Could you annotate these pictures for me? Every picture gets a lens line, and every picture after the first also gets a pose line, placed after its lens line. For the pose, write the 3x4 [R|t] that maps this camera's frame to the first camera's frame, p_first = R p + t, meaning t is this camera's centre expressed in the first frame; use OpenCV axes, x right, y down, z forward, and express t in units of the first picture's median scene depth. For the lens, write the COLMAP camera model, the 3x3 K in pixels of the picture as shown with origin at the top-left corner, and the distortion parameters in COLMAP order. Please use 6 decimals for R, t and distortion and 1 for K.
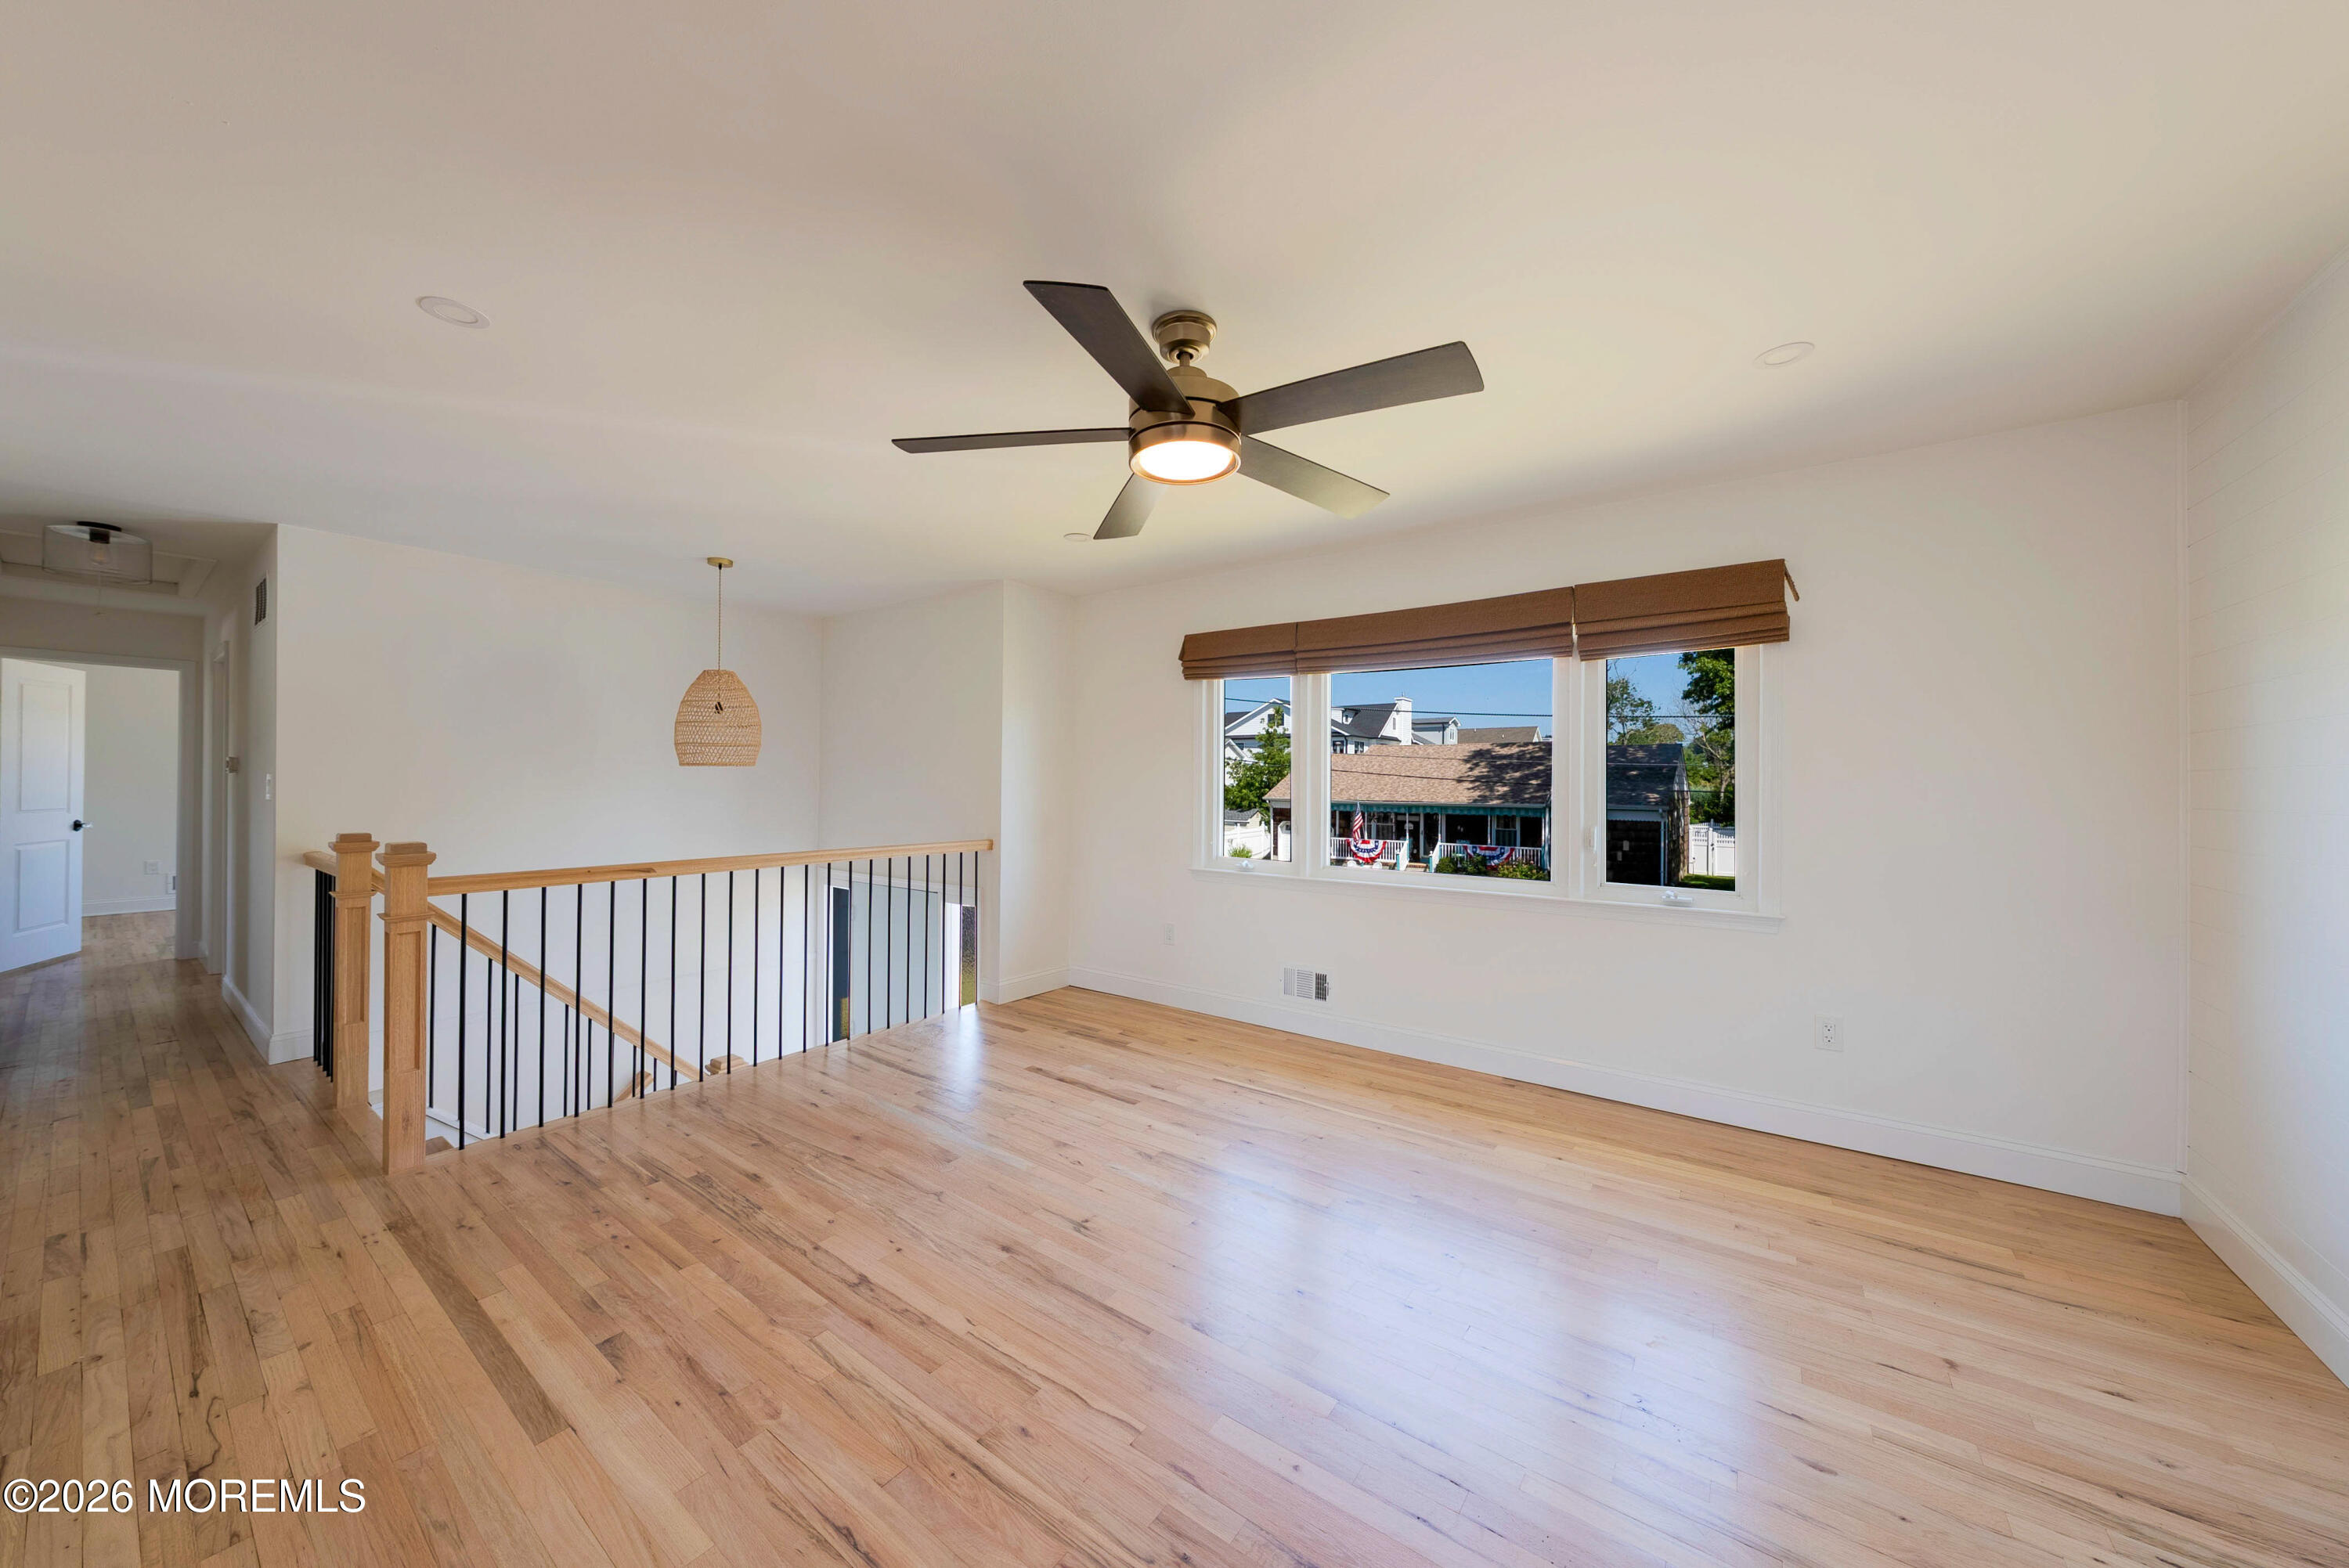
lens RADIAL K [[777.3, 0, 1174.5], [0, 777.3, 784.0], [0, 0, 1]] dist [0.001472, 0.000012]
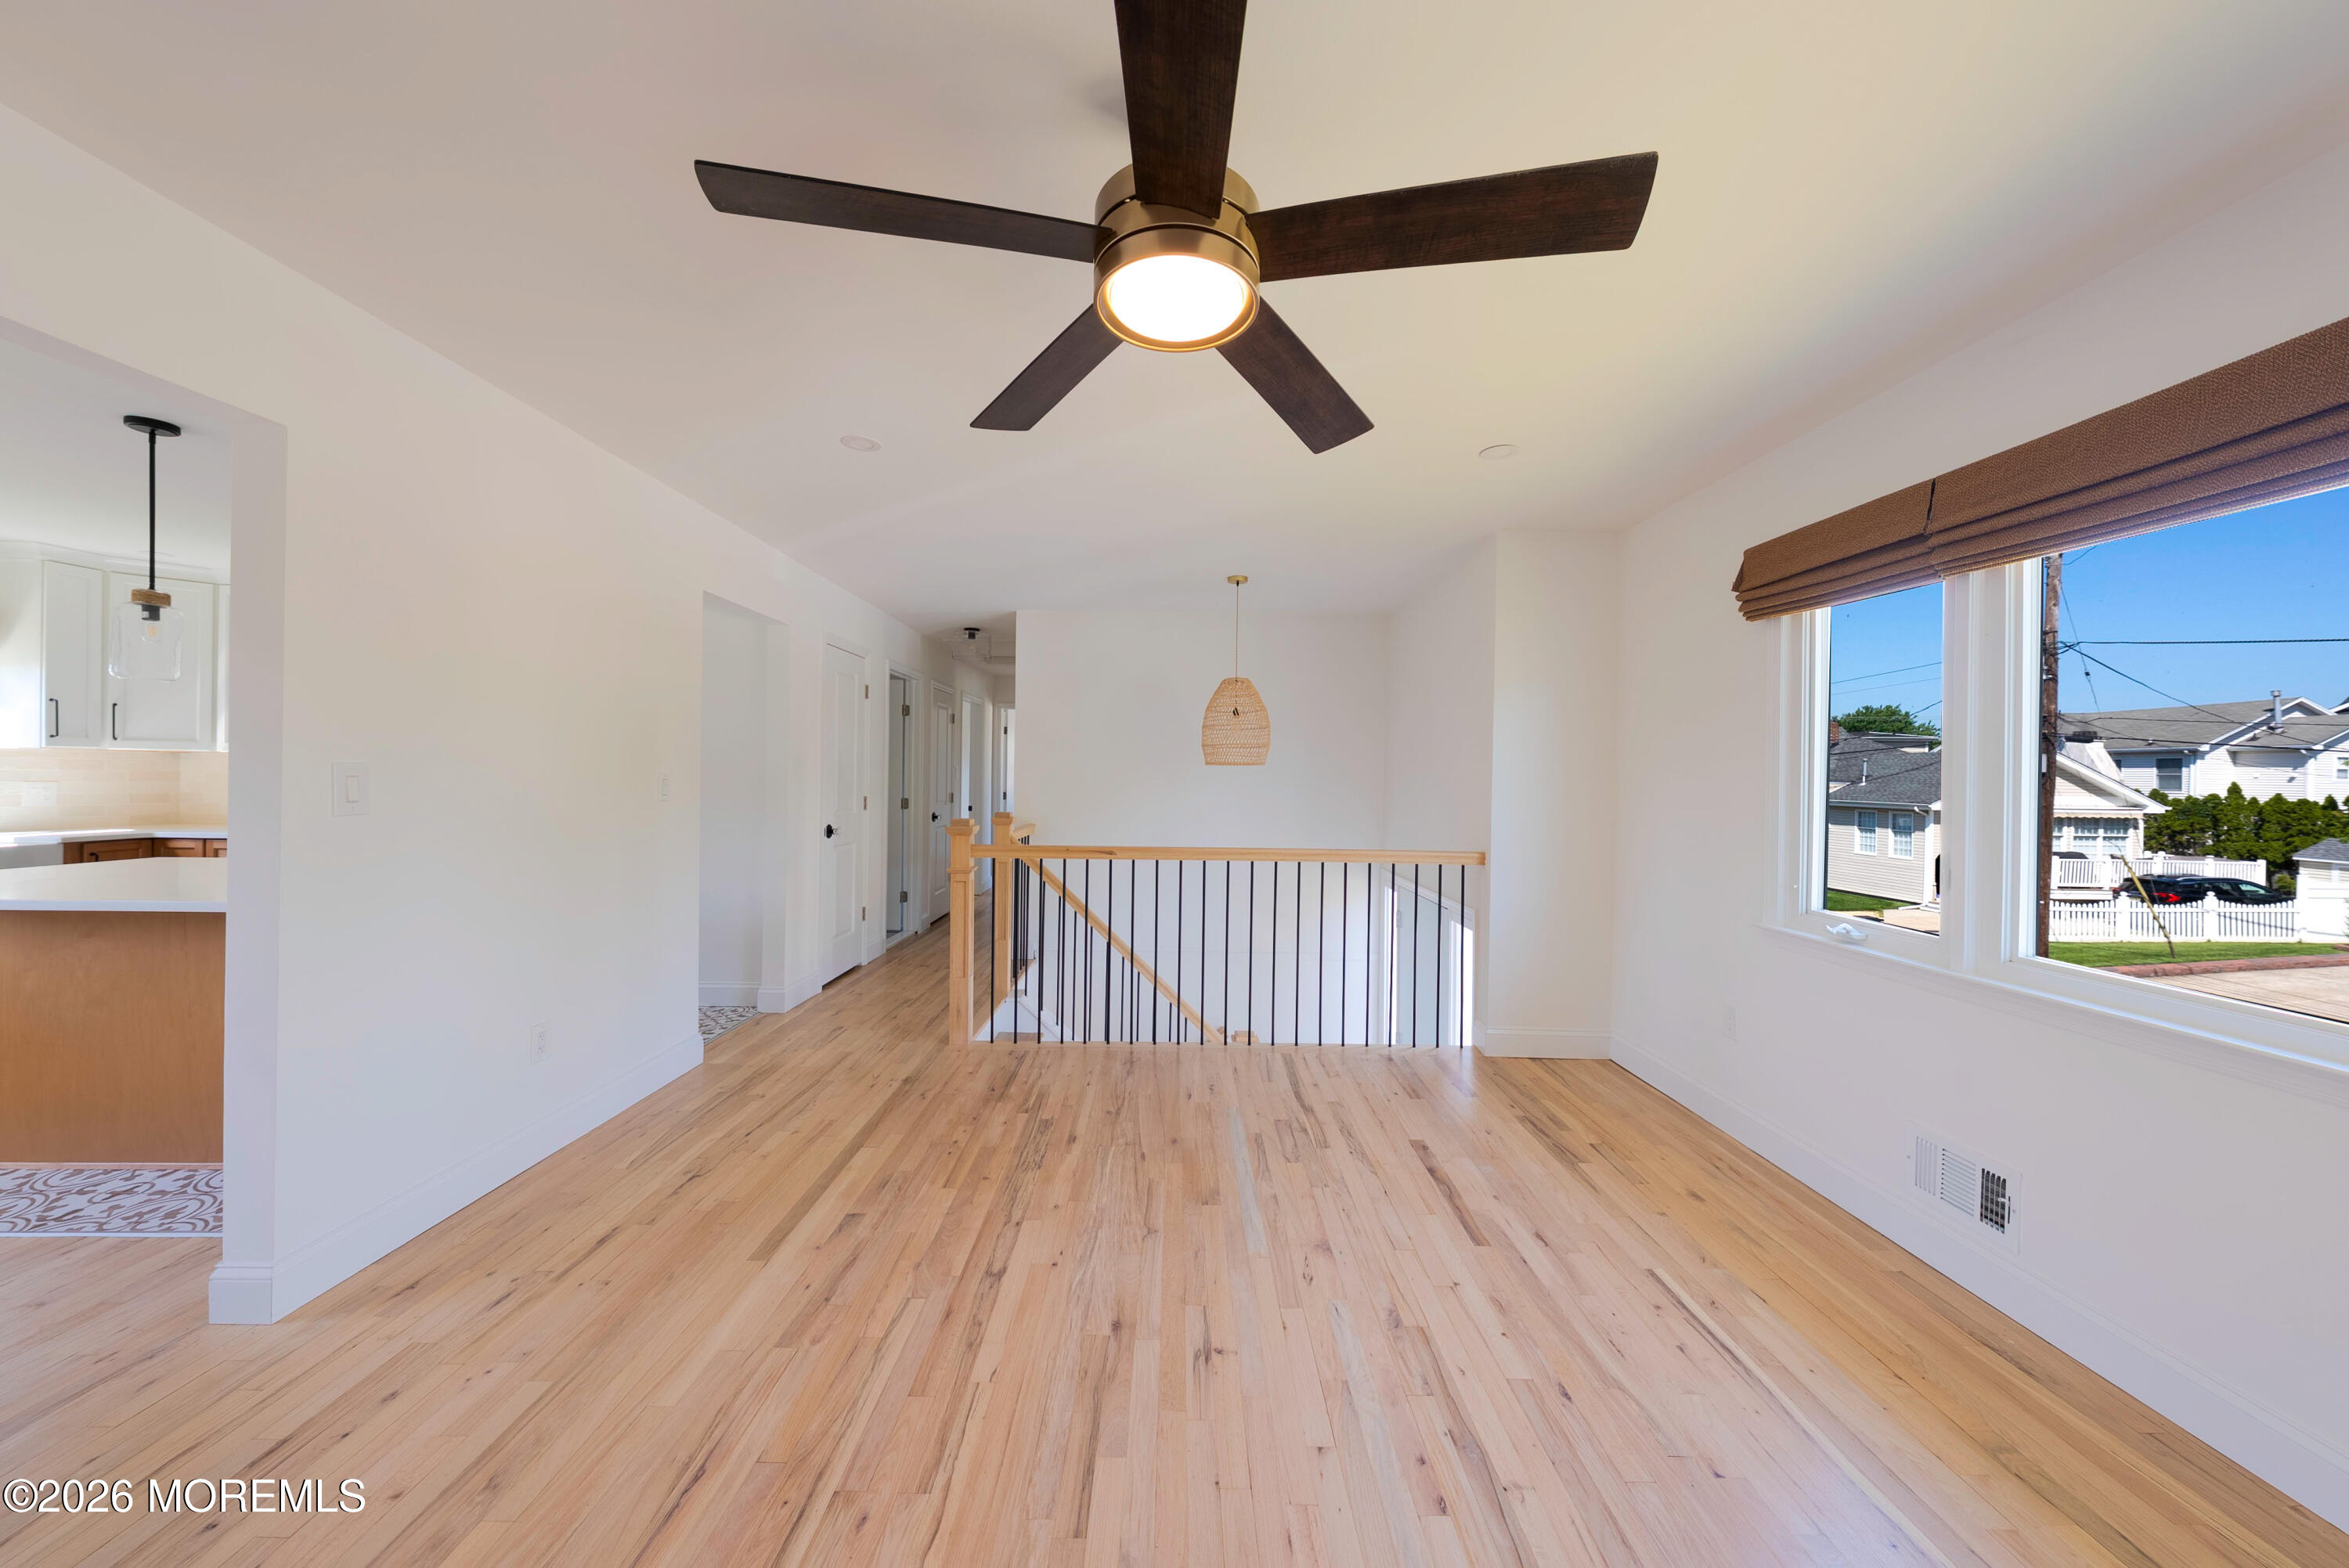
lens RADIAL K [[783.5, 0, 1119.1], [0, 783.5, 778.3], [0, 0, 1]] dist [-0.000116, -0.000185]
pose [[0.605575, 0.005438, -0.795770, 0.352305], [-0.011672, 0.999930, -0.002050, 0.000209], [0.795703, 0.010530, 0.605596, 0.361328]]
